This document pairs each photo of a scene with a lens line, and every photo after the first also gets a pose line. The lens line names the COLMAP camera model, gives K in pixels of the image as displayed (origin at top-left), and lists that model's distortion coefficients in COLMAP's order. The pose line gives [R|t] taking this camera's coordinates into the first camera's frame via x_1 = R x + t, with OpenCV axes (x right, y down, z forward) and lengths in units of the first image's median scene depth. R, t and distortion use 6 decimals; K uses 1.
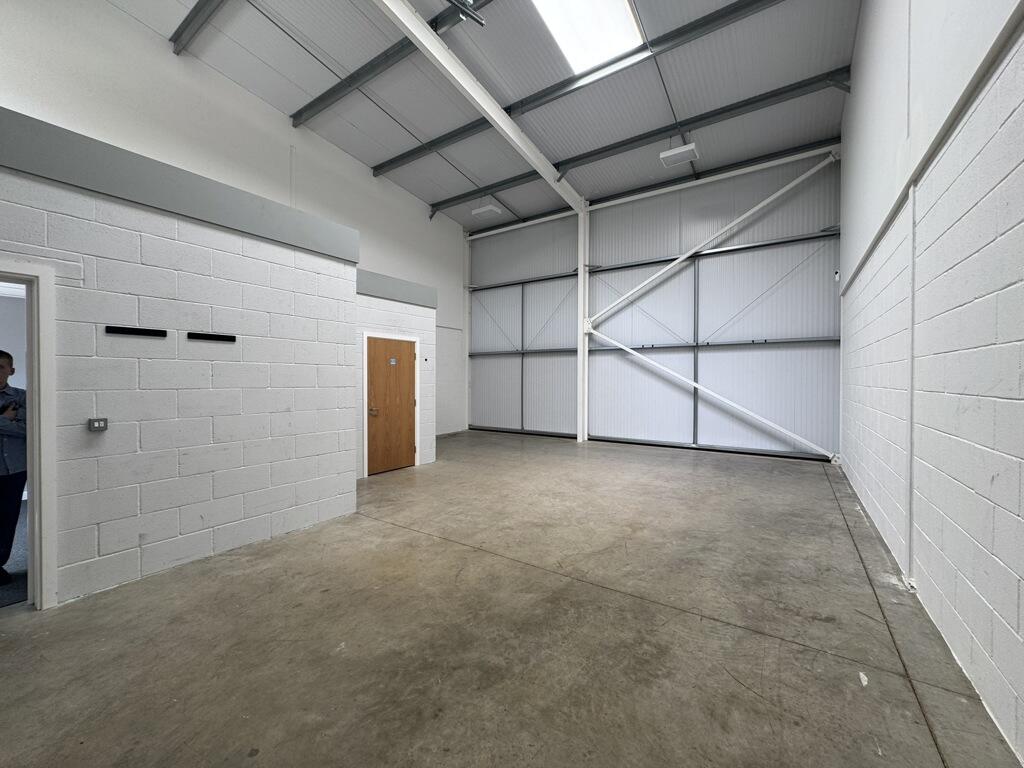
lens RADIAL K [[407.9, 0, 512.0], [0, 407.9, 384.0], [0, 0, 1]] dist [-0.002779, 0.000244]
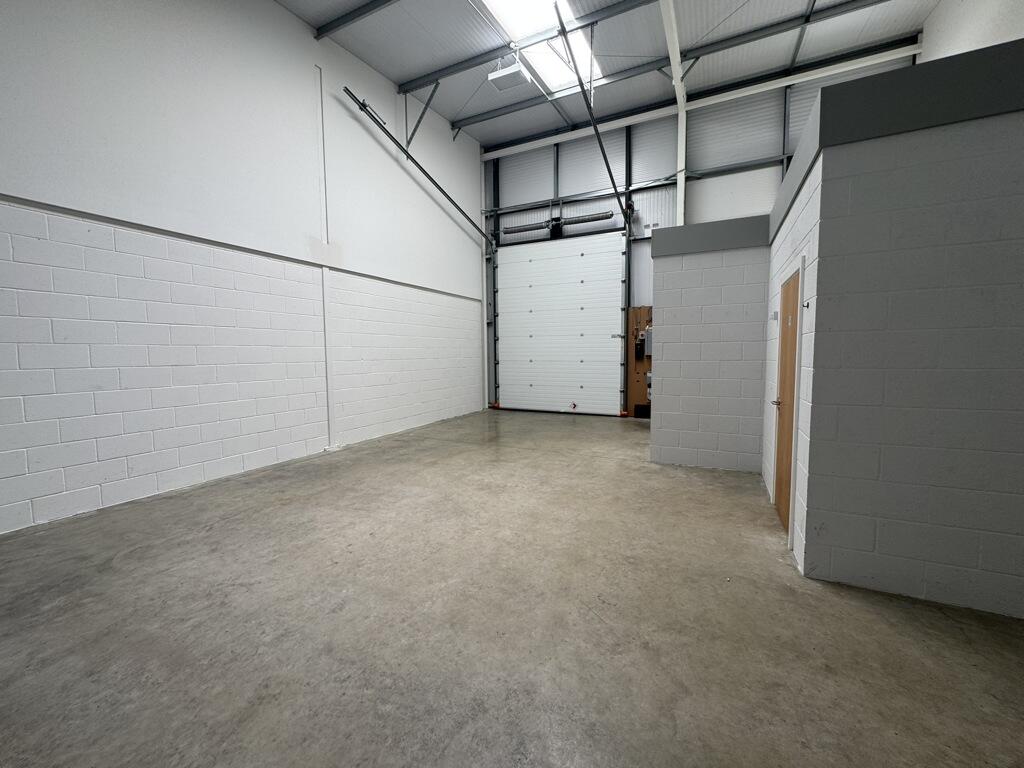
lens RADIAL K [[407.9, 0, 512.0], [0, 407.9, 384.0], [0, 0, 1]] dist [-0.002779, 0.000244]
pose [[-0.990177, 0.018589, -0.138579, 0.215620], [0.006717, 0.996303, 0.085651, -0.032068], [0.139659, 0.083879, -0.986641, 2.312012]]
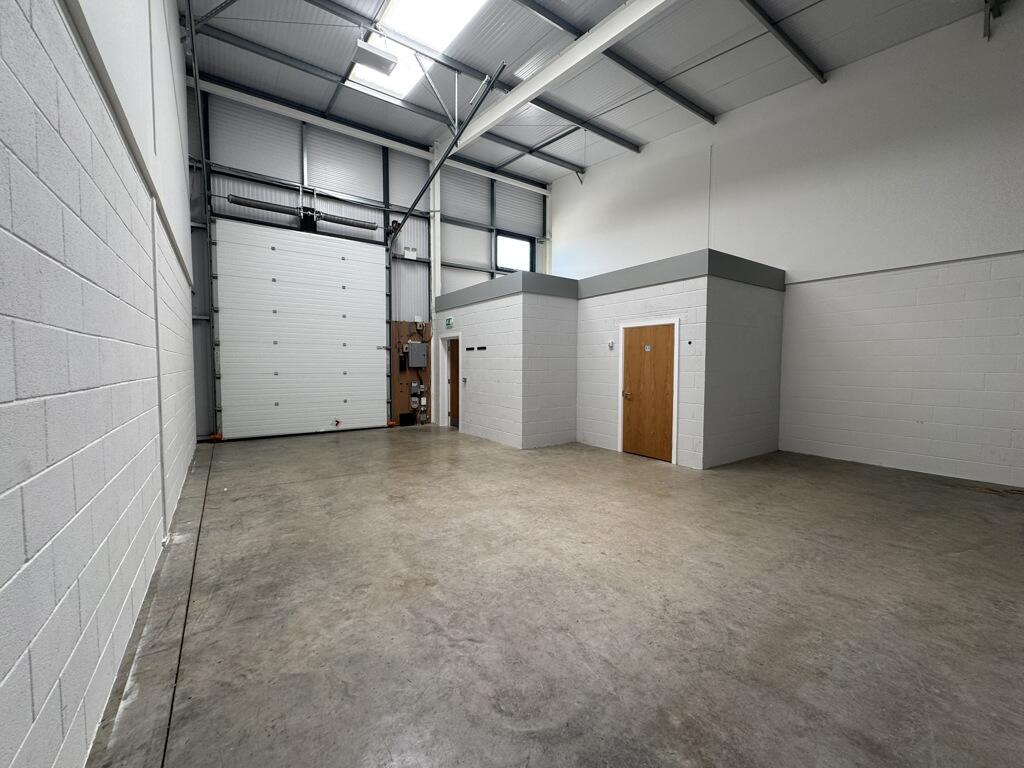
lens RADIAL K [[407.8, 0, 509.1], [0, 407.8, 384.4], [0, 0, 1]] dist [0.001293, 0.000391]
pose [[-0.360654, 0.045760, -0.931577, 1.189998], [-0.011516, 0.998501, 0.053506, -0.025604], [0.932629, 0.030025, -0.359586, 1.639226]]
